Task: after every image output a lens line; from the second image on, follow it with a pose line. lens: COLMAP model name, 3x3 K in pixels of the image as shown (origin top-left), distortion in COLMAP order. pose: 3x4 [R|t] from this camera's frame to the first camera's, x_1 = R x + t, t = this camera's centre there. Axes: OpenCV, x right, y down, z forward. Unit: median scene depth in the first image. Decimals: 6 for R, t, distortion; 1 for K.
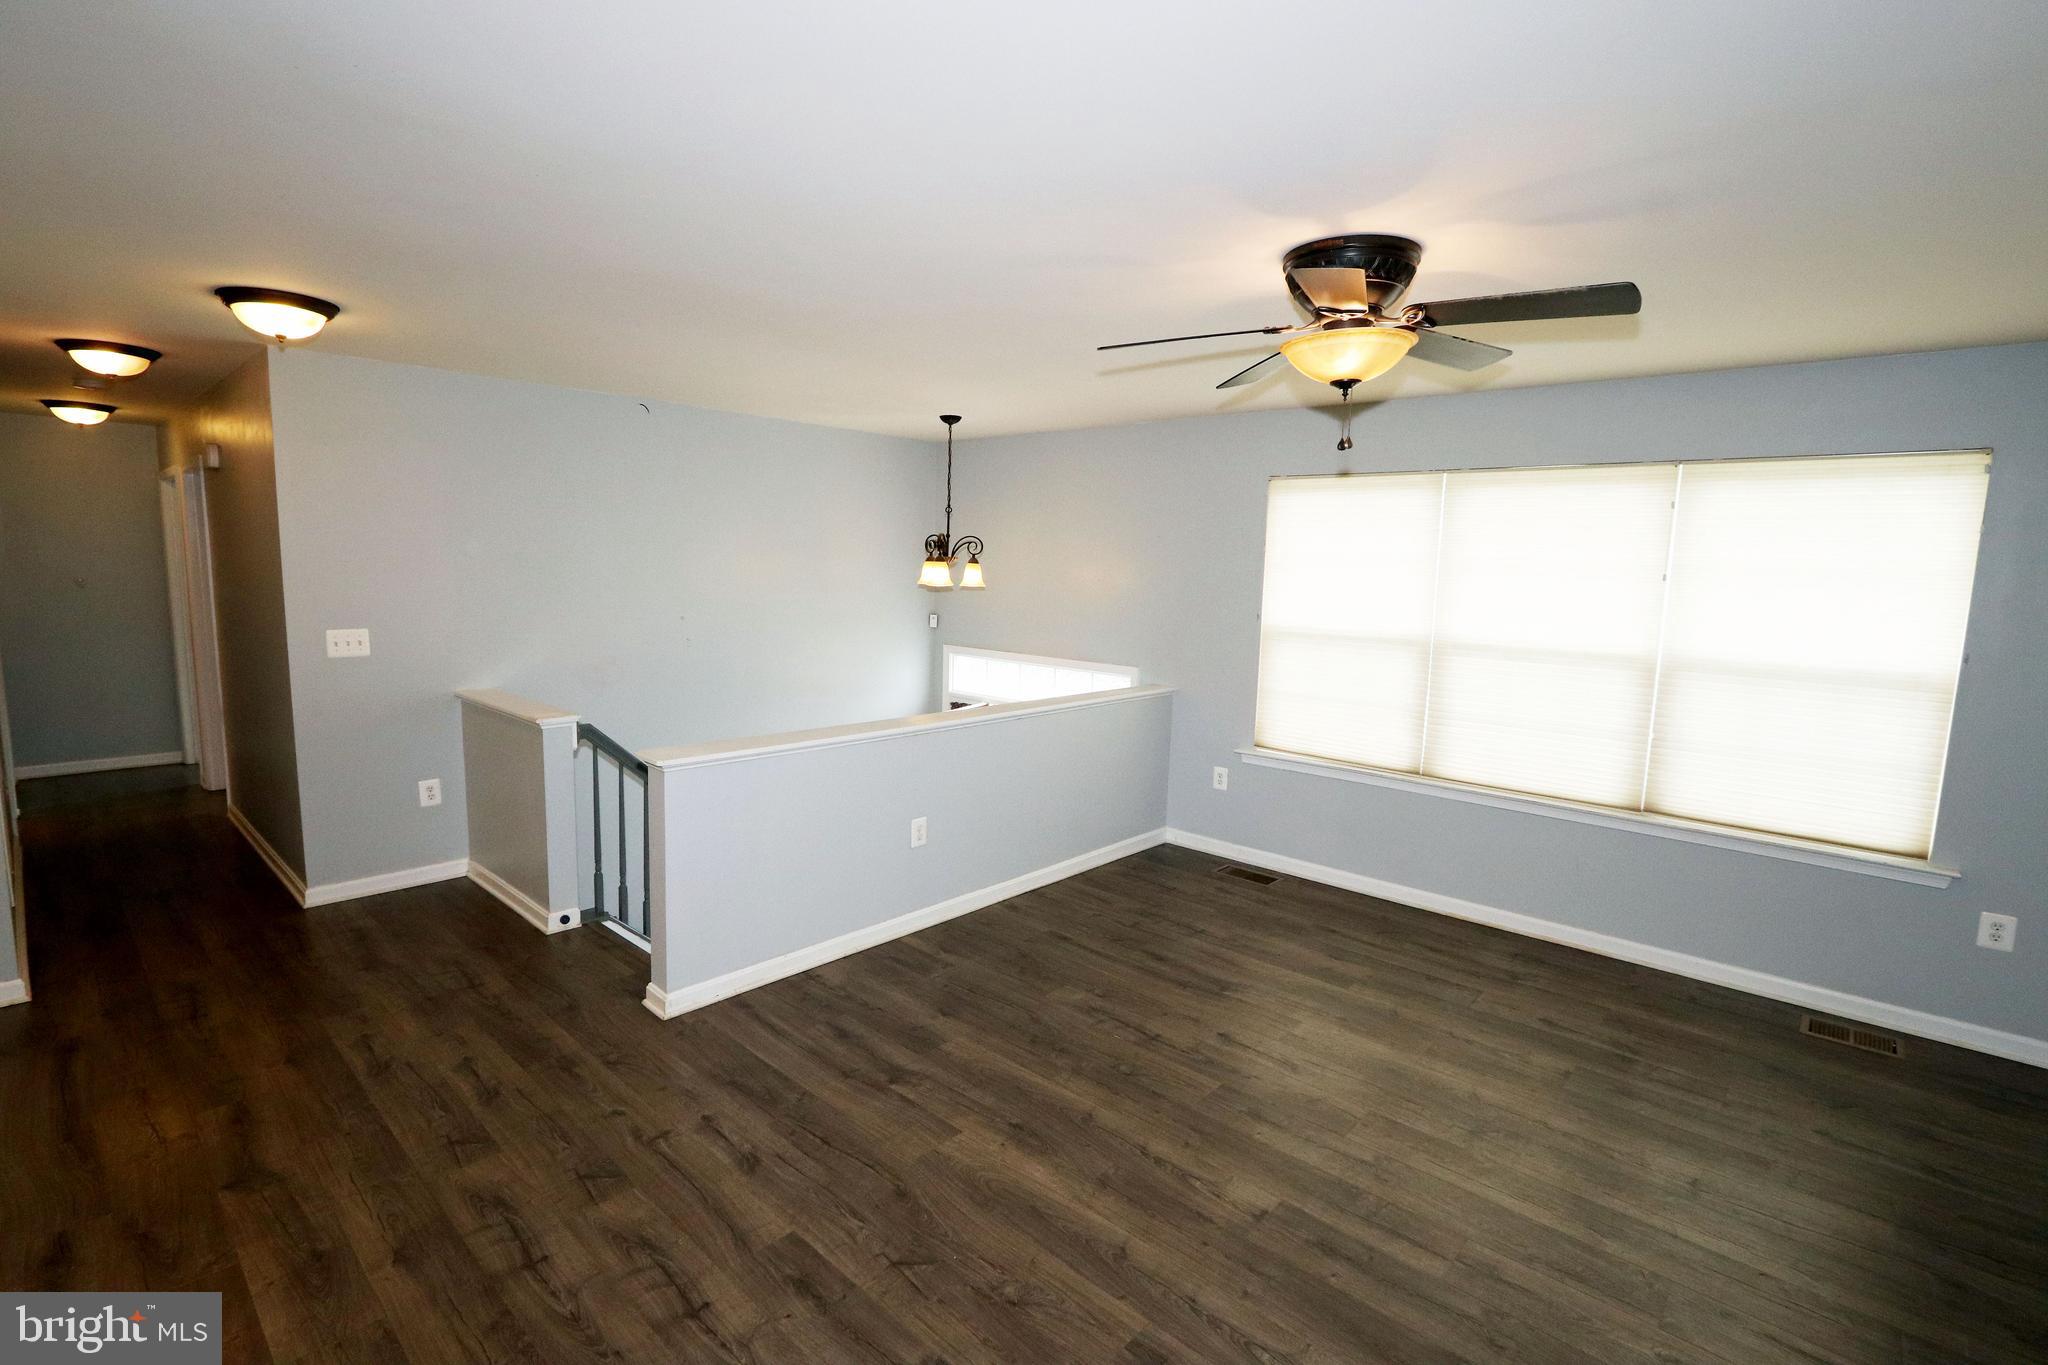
lens RADIAL K [[942.2, 0, 1016.7], [0, 942.2, 691.5], [0, 0, 1]] dist [-0.019878, 0.001184]
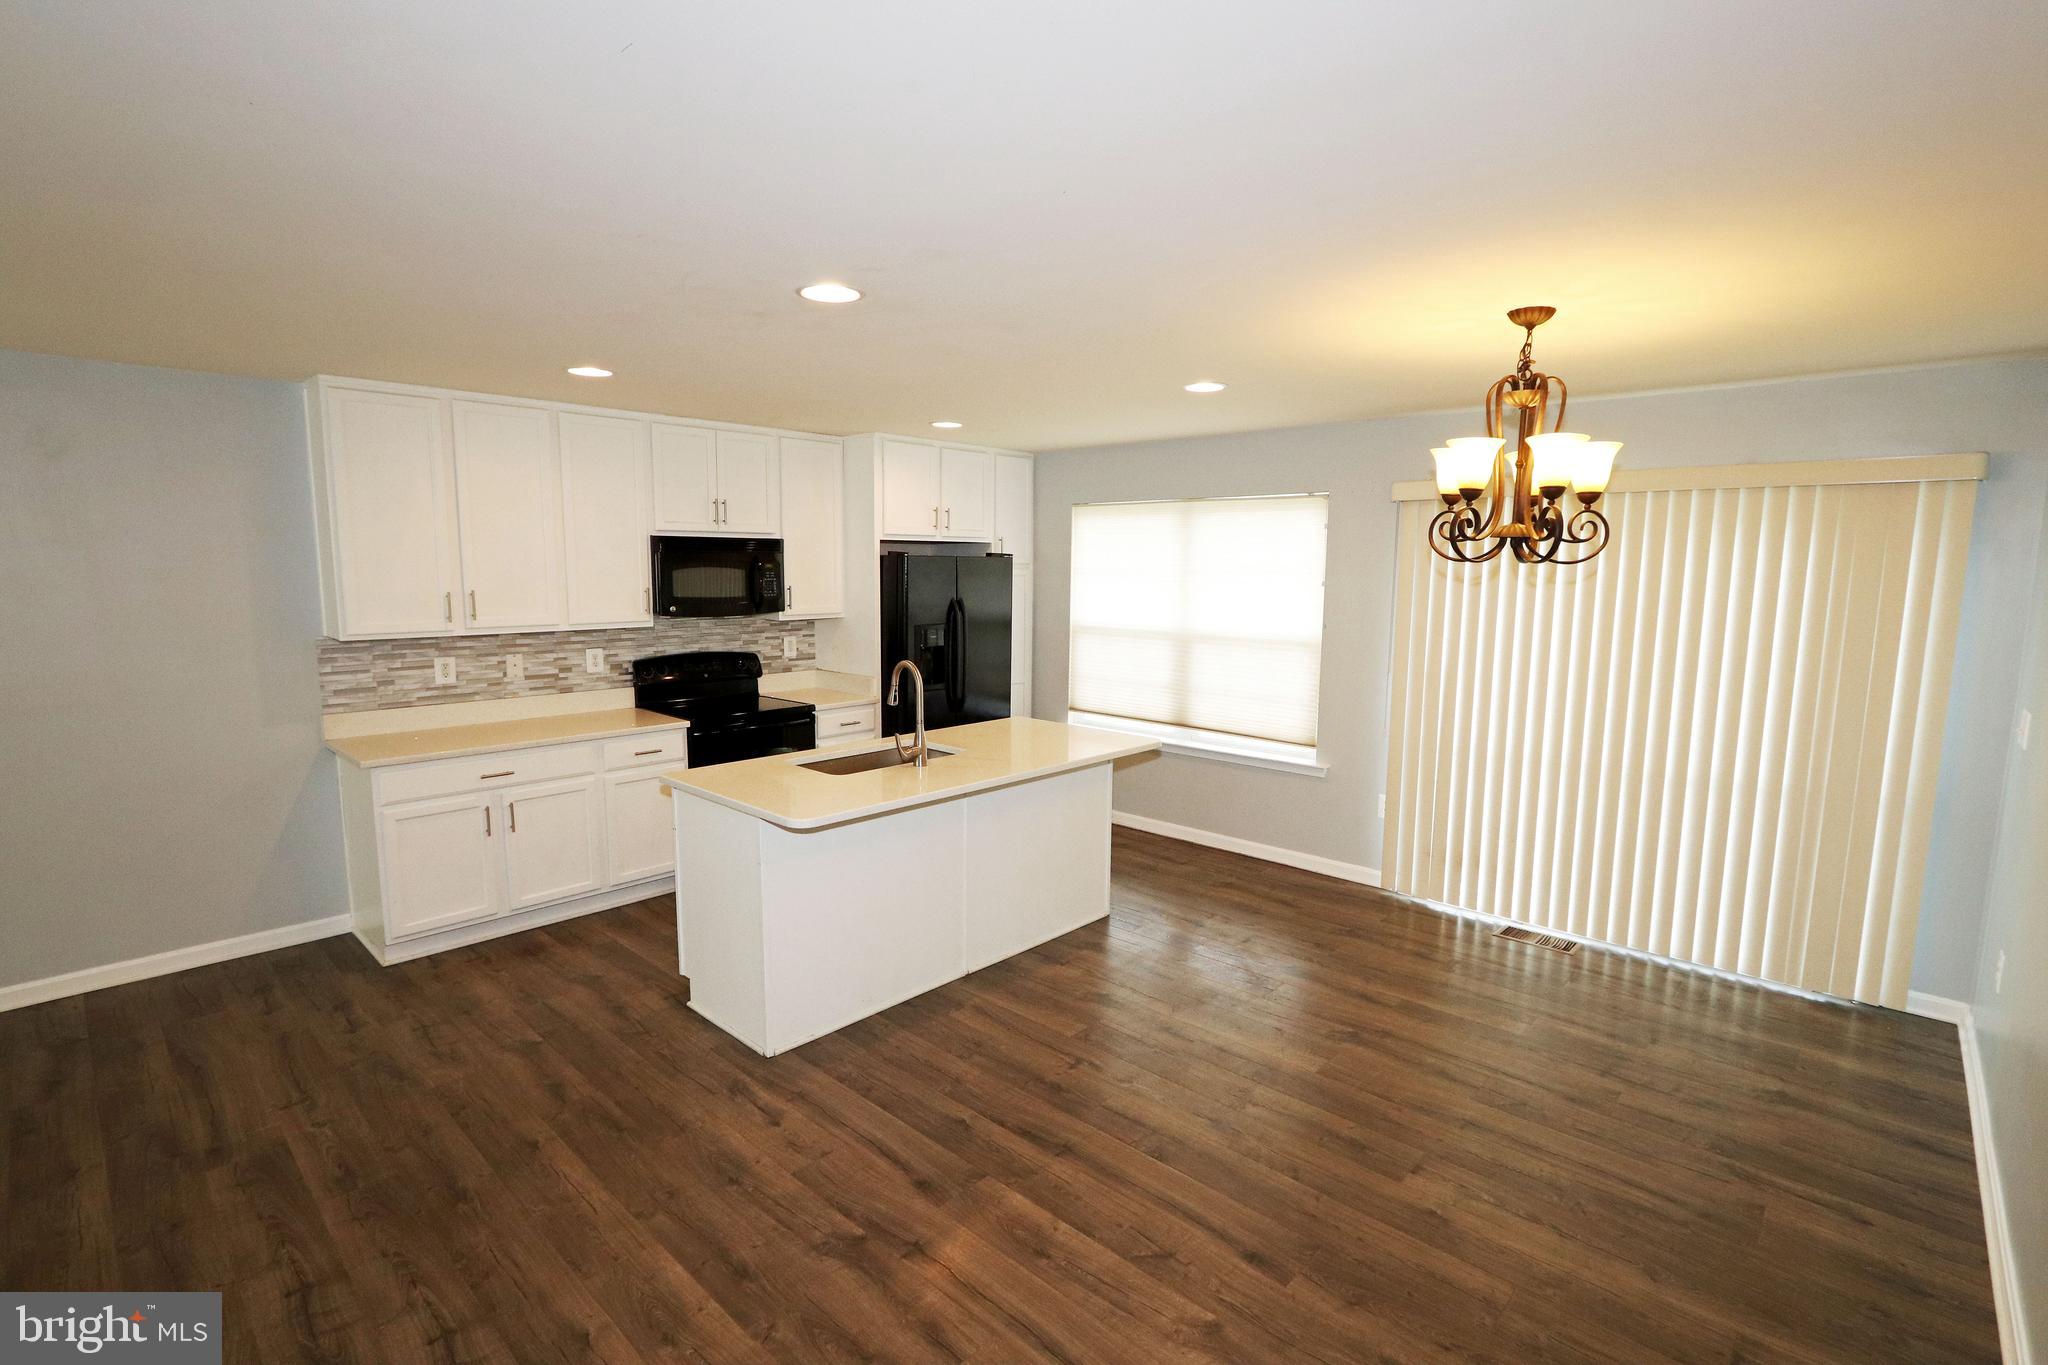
lens RADIAL K [[942.2, 0, 1016.7], [0, 942.2, 691.5], [0, 0, 1]] dist [-0.019878, 0.001184]
pose [[-0.999398, -0.034202, 0.005734, -0.617732], [-0.031421, 0.963003, 0.267651, -0.170023], [-0.014676, 0.267310, -0.963499, 0.980839]]
